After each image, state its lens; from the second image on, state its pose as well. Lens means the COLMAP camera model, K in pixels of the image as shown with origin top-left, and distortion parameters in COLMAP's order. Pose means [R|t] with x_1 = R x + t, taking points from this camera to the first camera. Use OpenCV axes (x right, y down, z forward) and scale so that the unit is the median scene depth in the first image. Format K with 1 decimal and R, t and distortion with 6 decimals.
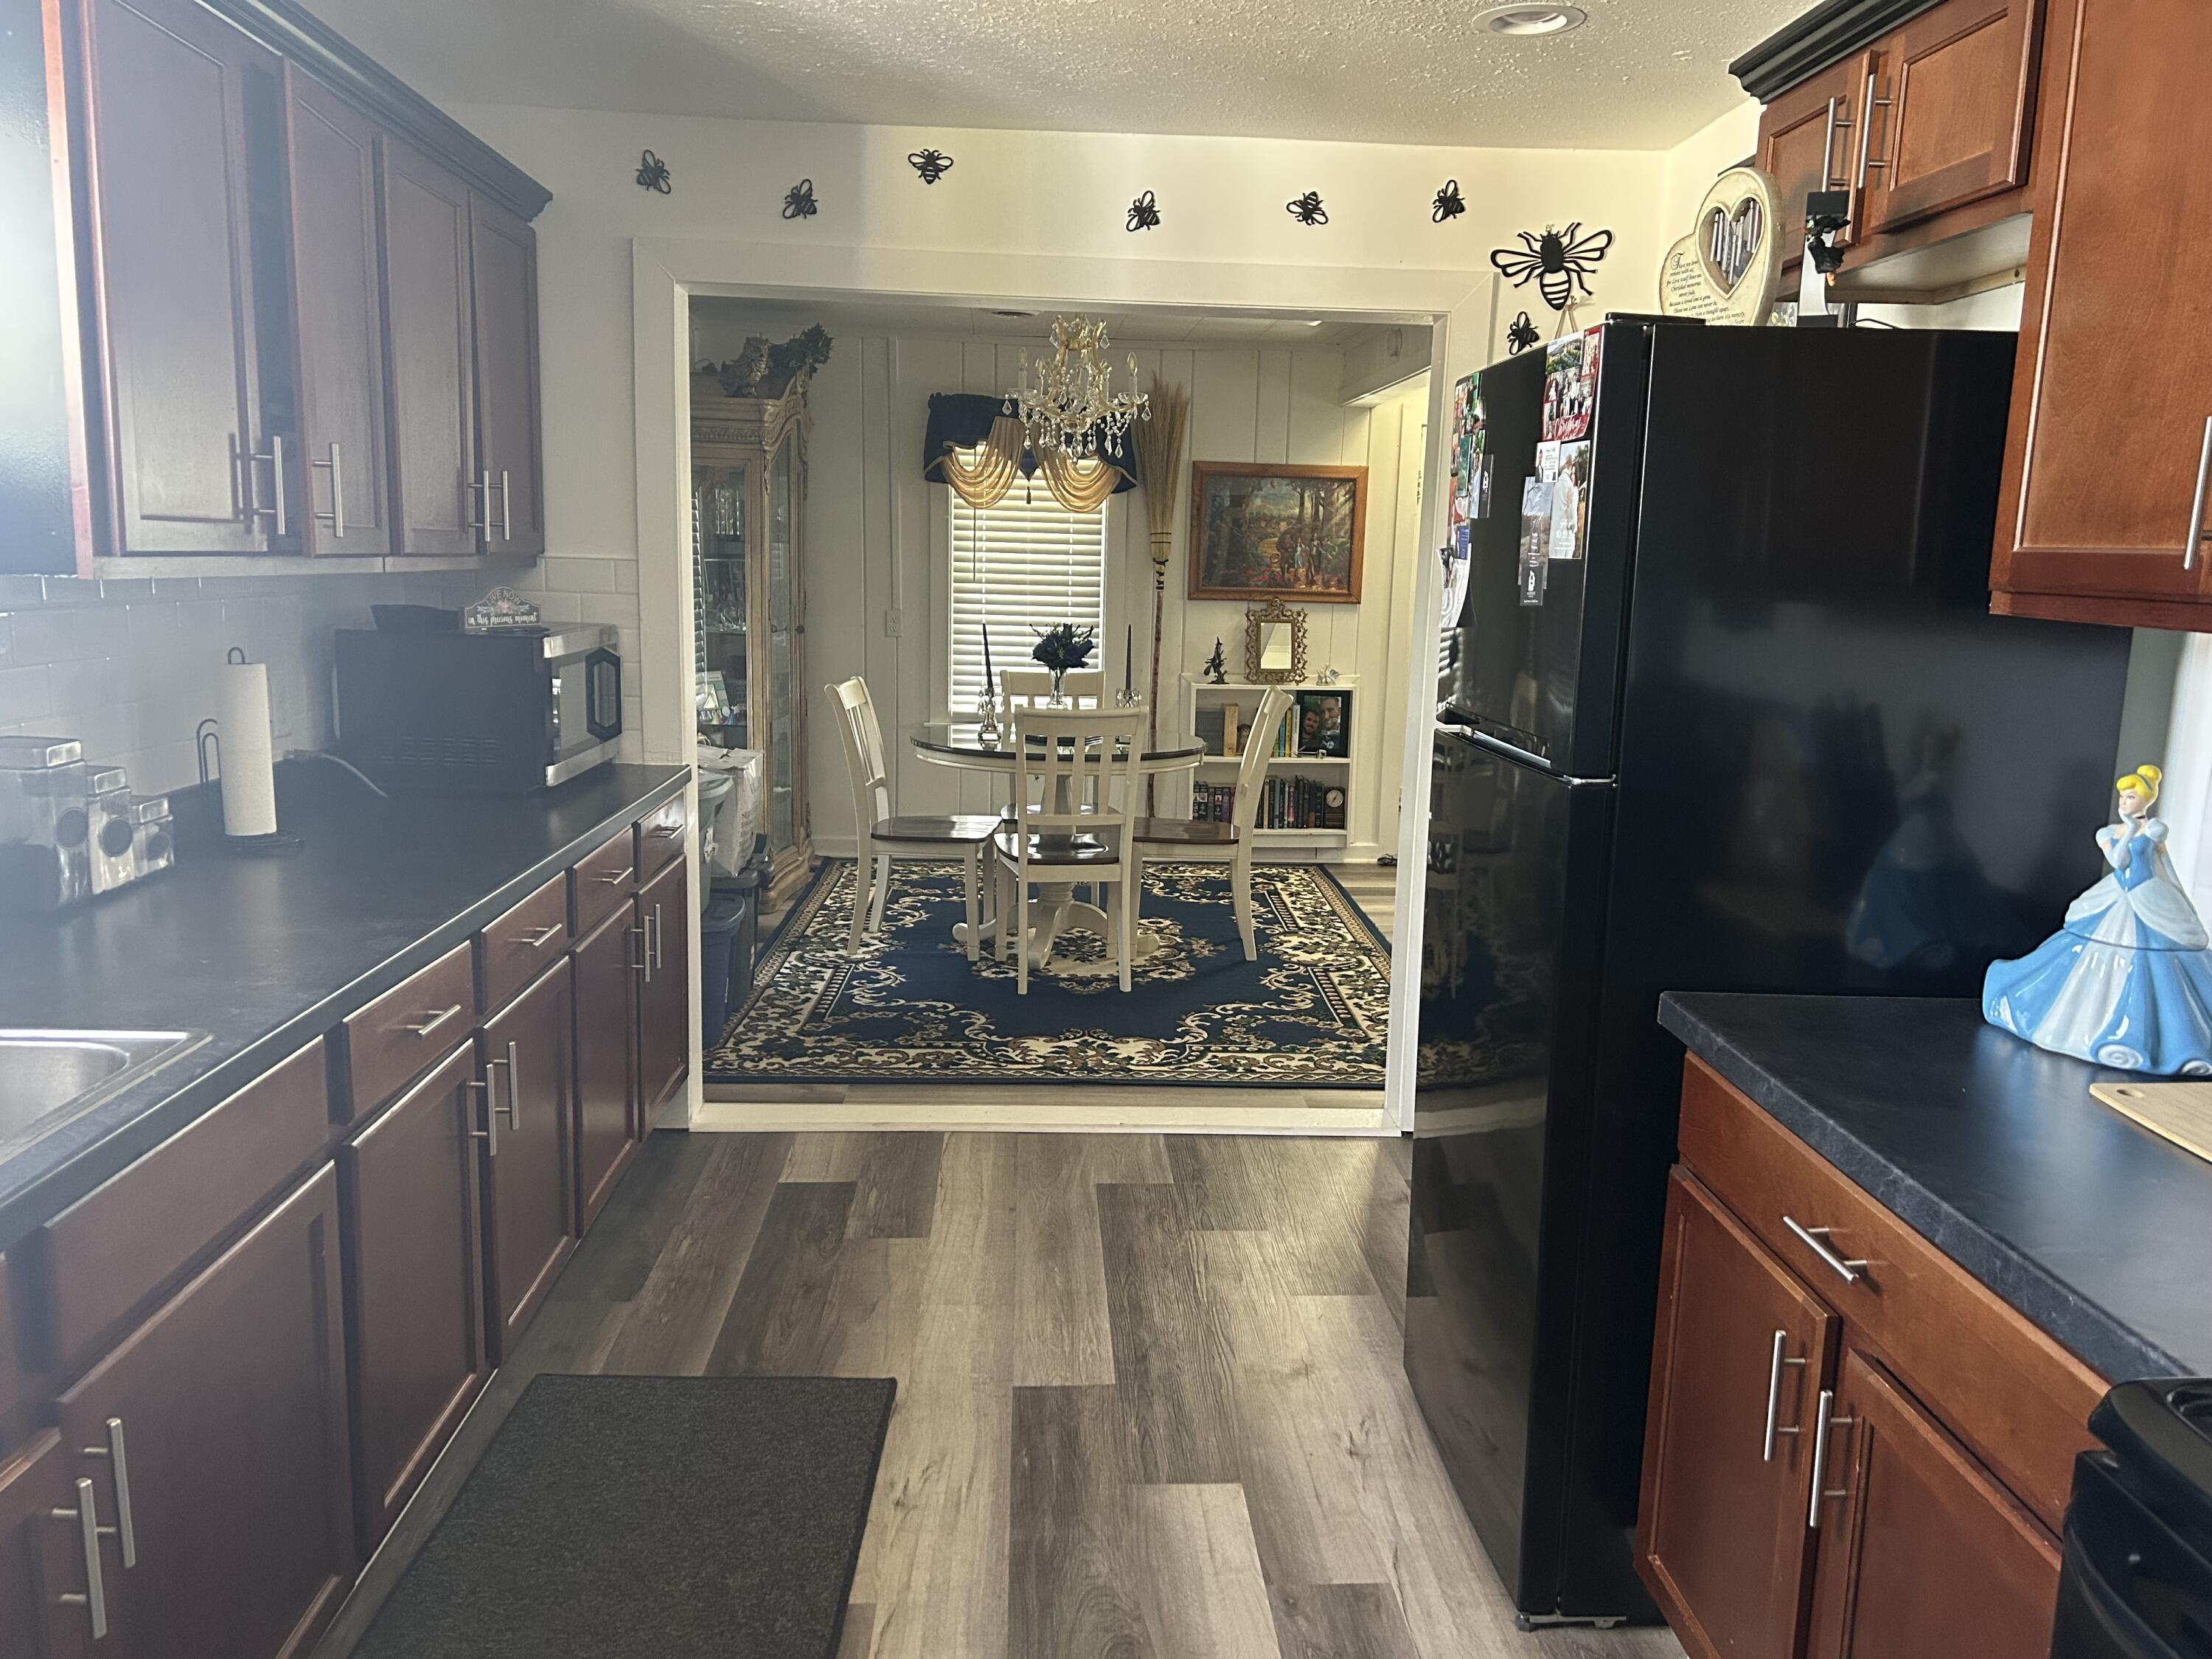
lens RADIAL K [[1640.5, 0, 1114.1], [0, 1640.5, 830.4], [0, 0, 1]] dist [0.054300, -0.061143]
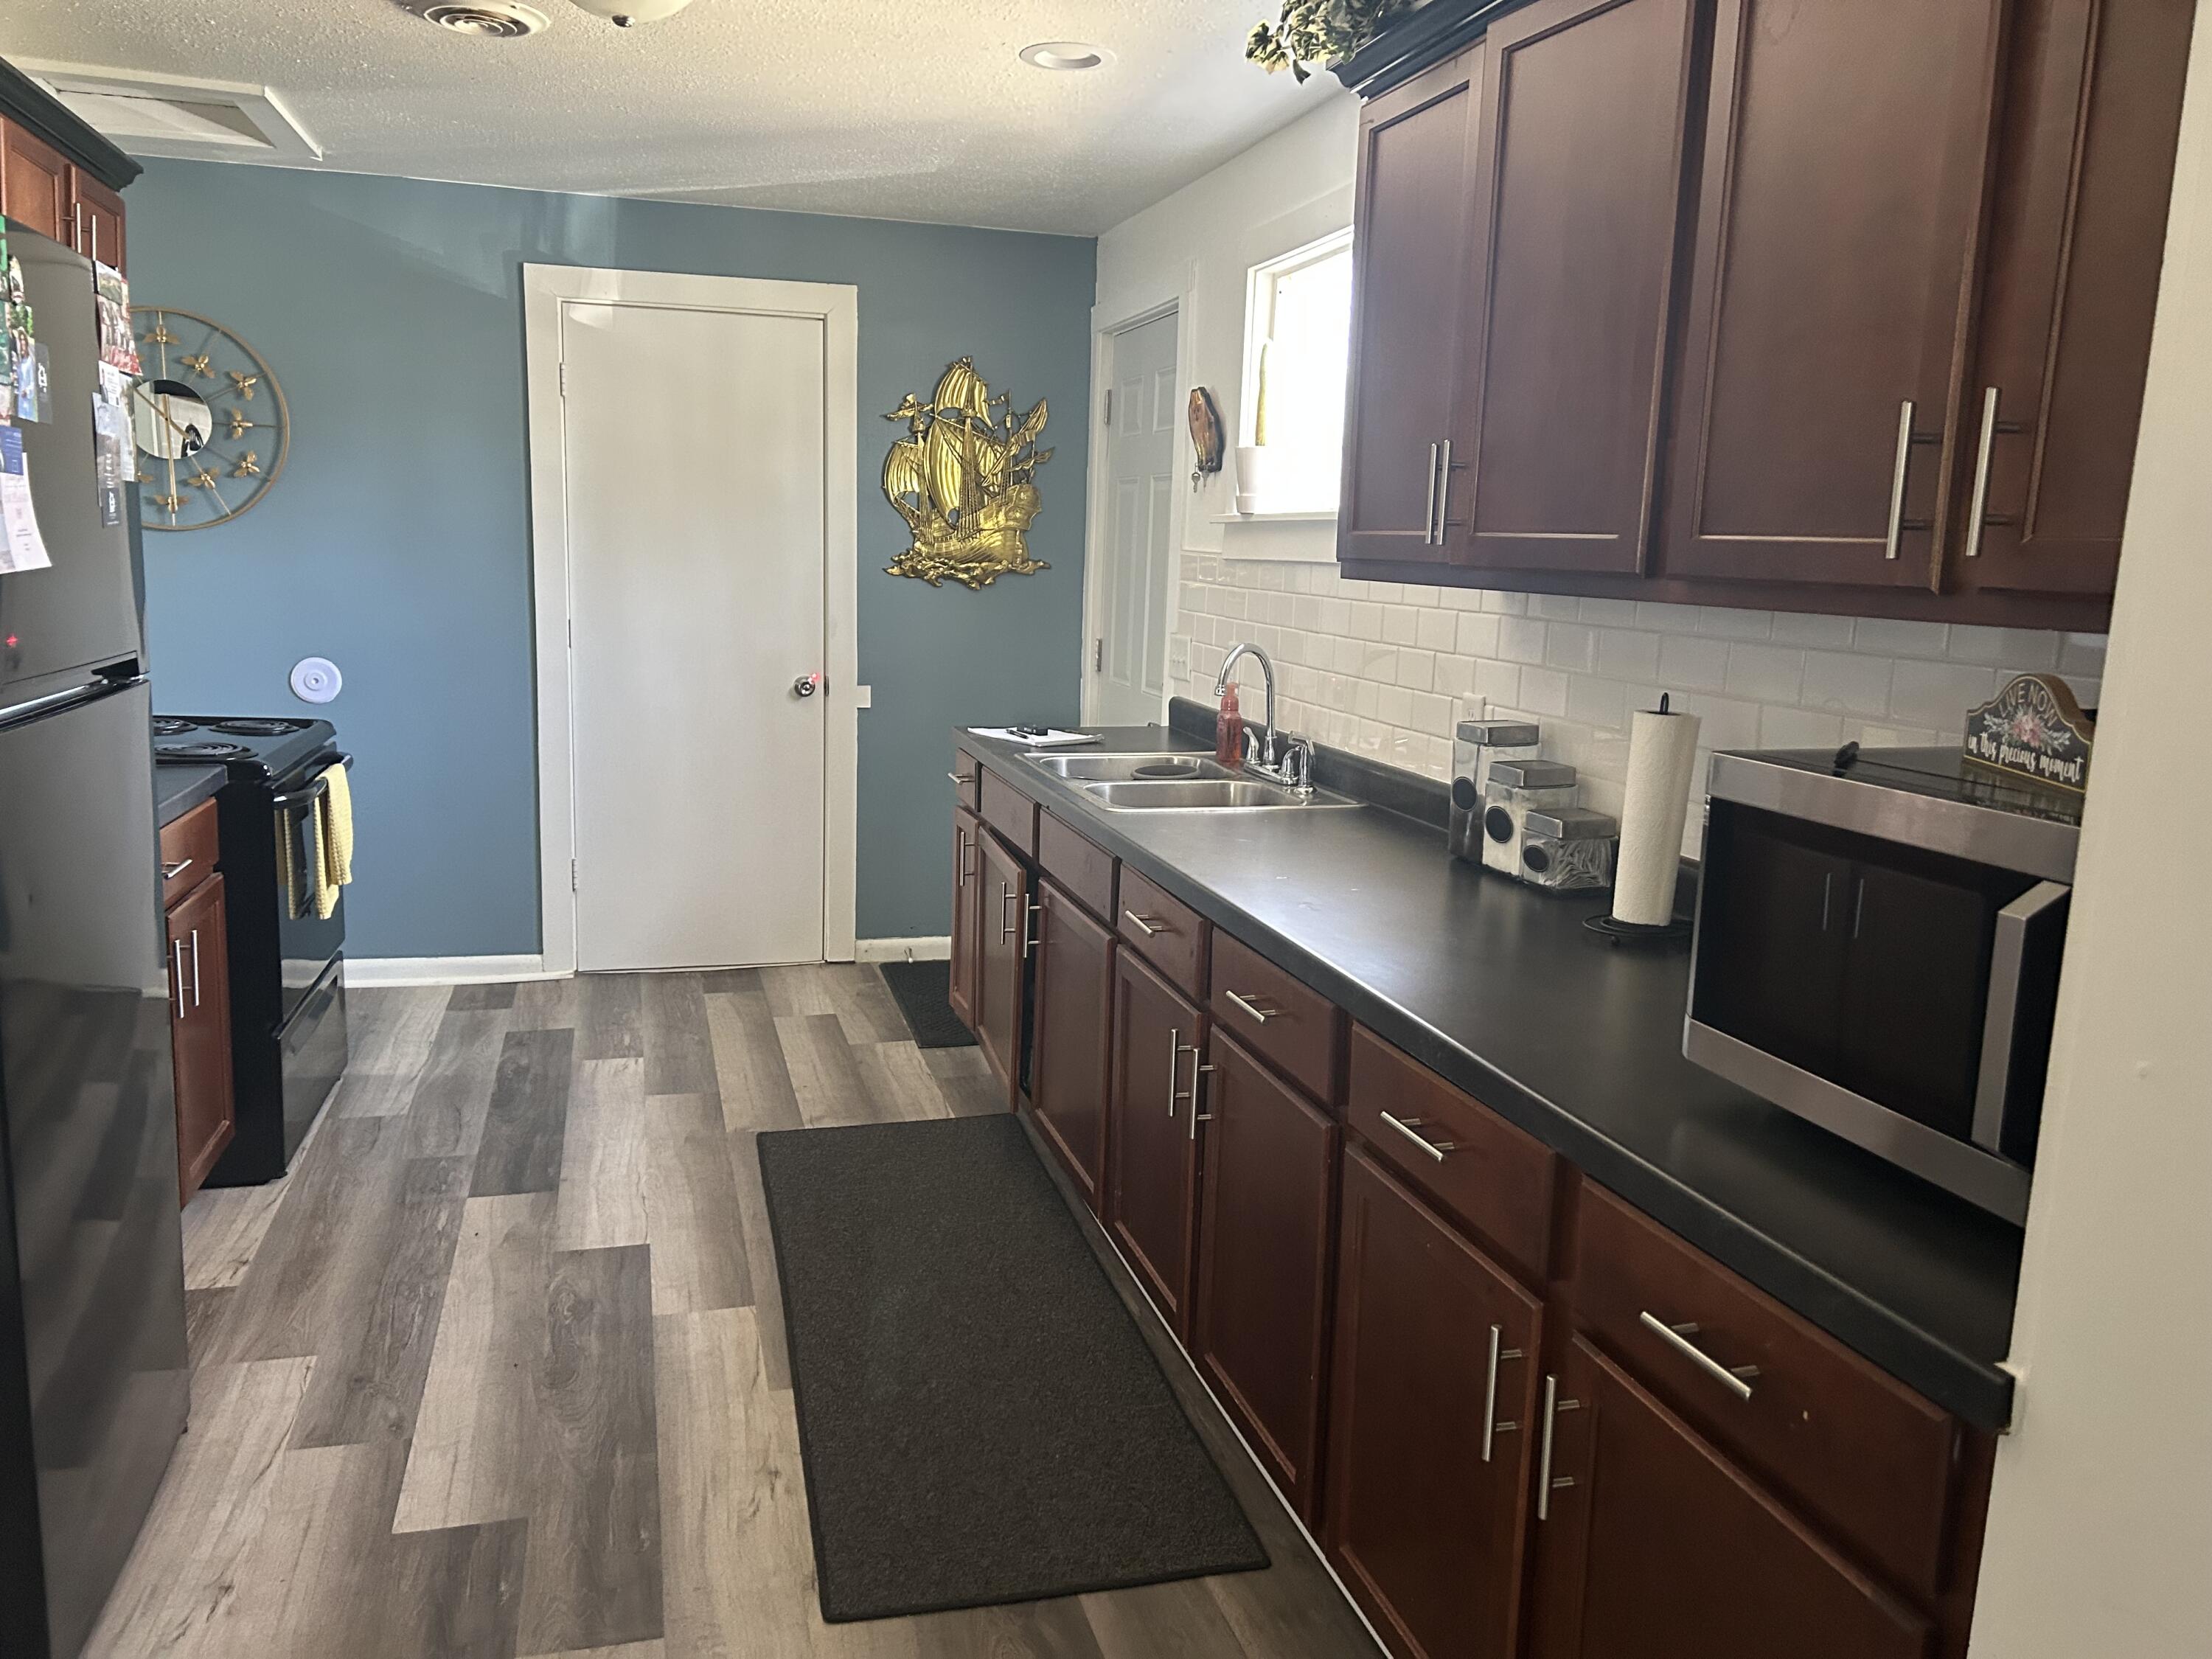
lens RADIAL K [[1640.5, 0, 1117.4], [0, 1640.5, 834.0], [0, 0, 1]] dist [0.054300, -0.061143]
pose [[-0.970029, -0.013871, -0.242593, -0.082224], [-0.096703, 0.937938, 0.333047, -0.303516], [0.222917, 0.346525, -0.911169, 1.805653]]
